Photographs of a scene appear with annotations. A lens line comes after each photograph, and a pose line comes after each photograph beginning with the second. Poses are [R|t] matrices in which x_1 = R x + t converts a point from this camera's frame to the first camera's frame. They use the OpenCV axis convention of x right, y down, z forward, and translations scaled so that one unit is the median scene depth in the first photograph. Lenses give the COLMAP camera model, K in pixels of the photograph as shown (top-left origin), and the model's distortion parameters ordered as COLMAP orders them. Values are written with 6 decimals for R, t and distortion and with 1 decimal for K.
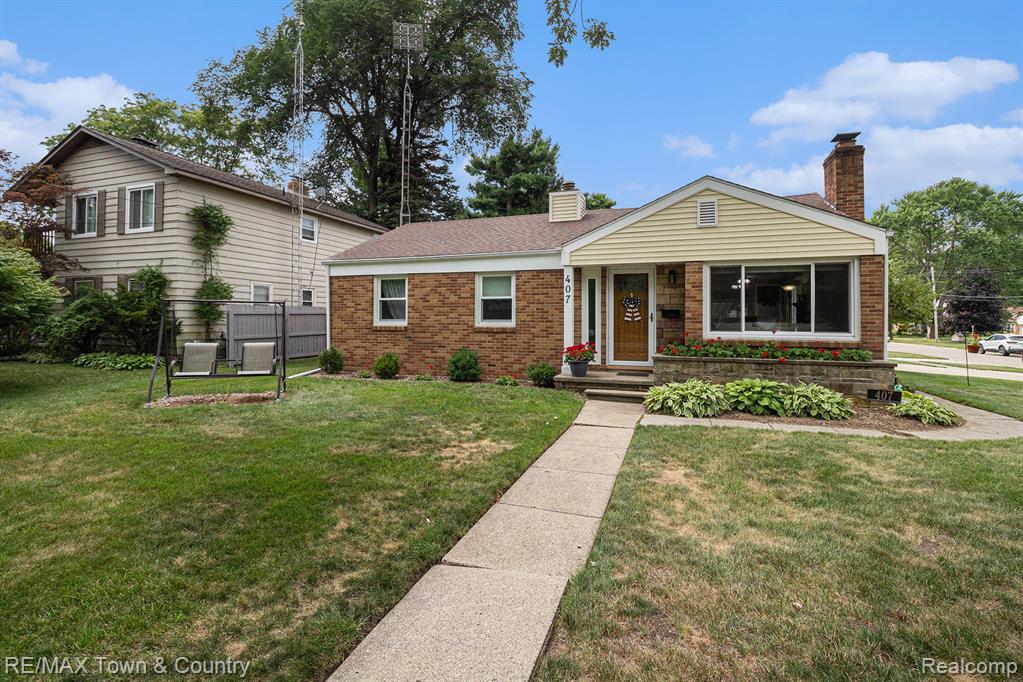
lens RADIAL K [[494.7, 0, 504.9], [0, 494.7, 318.3], [0, 0, 1]] dist [-0.007175, -0.007614]
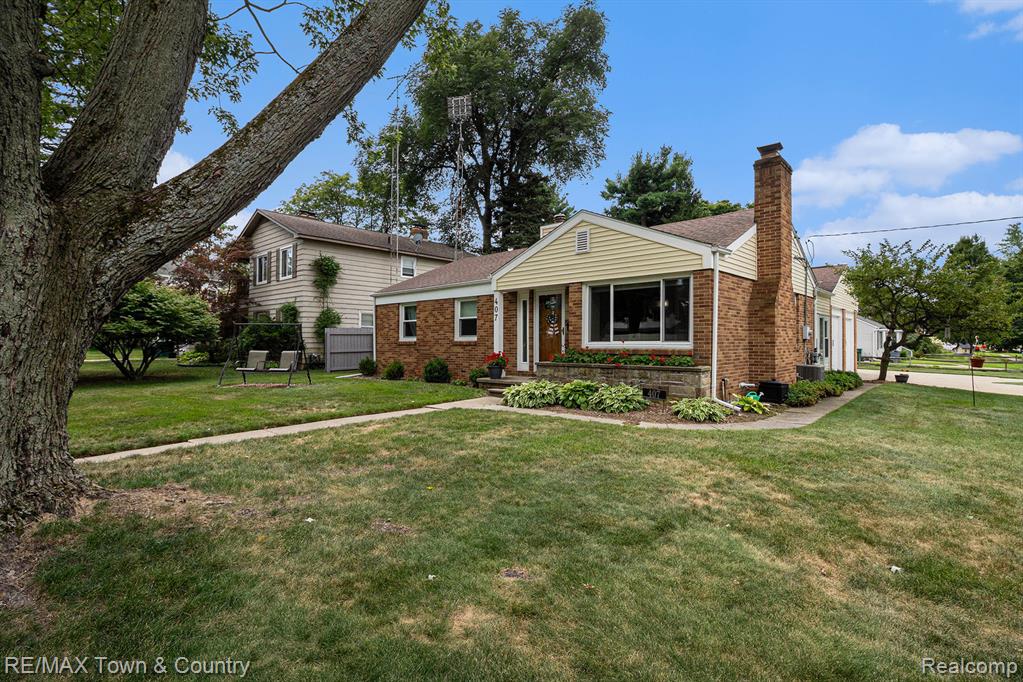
lens RADIAL K [[494.7, 0, 508.4], [0, 494.7, 342.2], [0, 0, 1]] dist [-0.007175, -0.007614]
pose [[0.922916, -0.006719, -0.384943, 0.516173], [0.007480, 0.999972, 0.000480, 0.018736], [0.384929, -0.003322, 0.922940, -0.114955]]
